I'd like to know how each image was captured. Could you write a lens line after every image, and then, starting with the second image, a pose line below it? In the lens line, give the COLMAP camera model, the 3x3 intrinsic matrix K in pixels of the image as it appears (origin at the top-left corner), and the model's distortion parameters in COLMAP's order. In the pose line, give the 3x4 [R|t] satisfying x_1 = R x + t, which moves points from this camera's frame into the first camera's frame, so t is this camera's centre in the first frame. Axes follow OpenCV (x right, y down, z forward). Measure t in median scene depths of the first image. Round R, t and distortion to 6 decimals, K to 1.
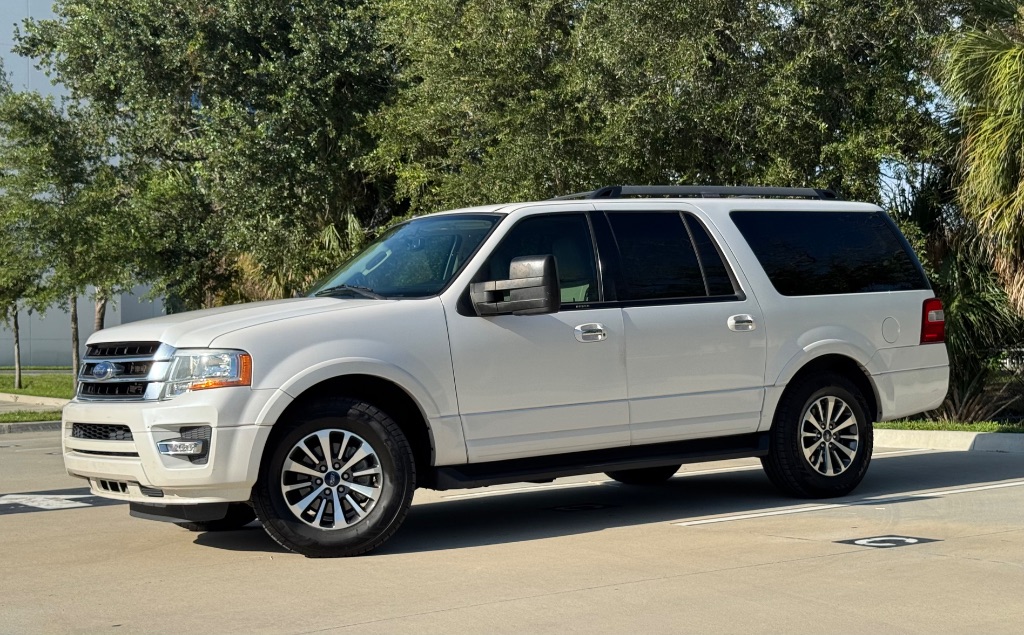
lens RADIAL K [[1522.4, 0, 507.9], [0, 1522.4, 352.4], [0, 0, 1]] dist [0.174105, 0.013035]
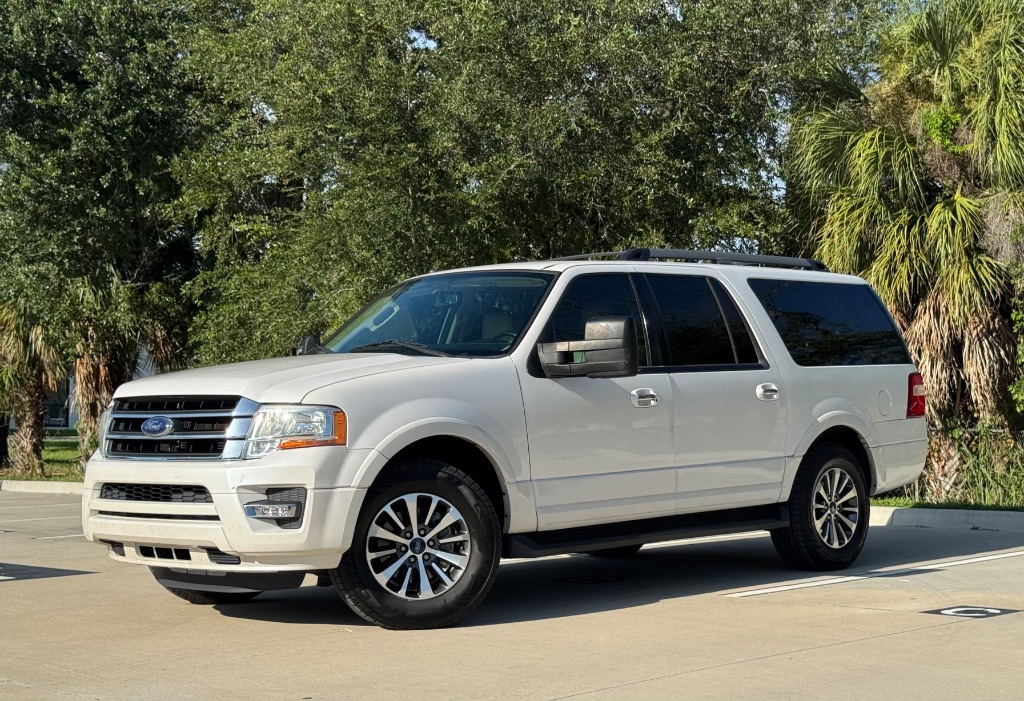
lens RADIAL K [[1618.1, 0, 515.6], [0, 1618.1, 389.9], [0, 0, 1]] dist [0.151027, -0.026168]
pose [[0.980065, 0.024802, 0.197122, -0.239985], [-0.020575, 0.999513, -0.023465, 0.008308], [-0.197608, 0.018941, 0.980098, 0.005526]]
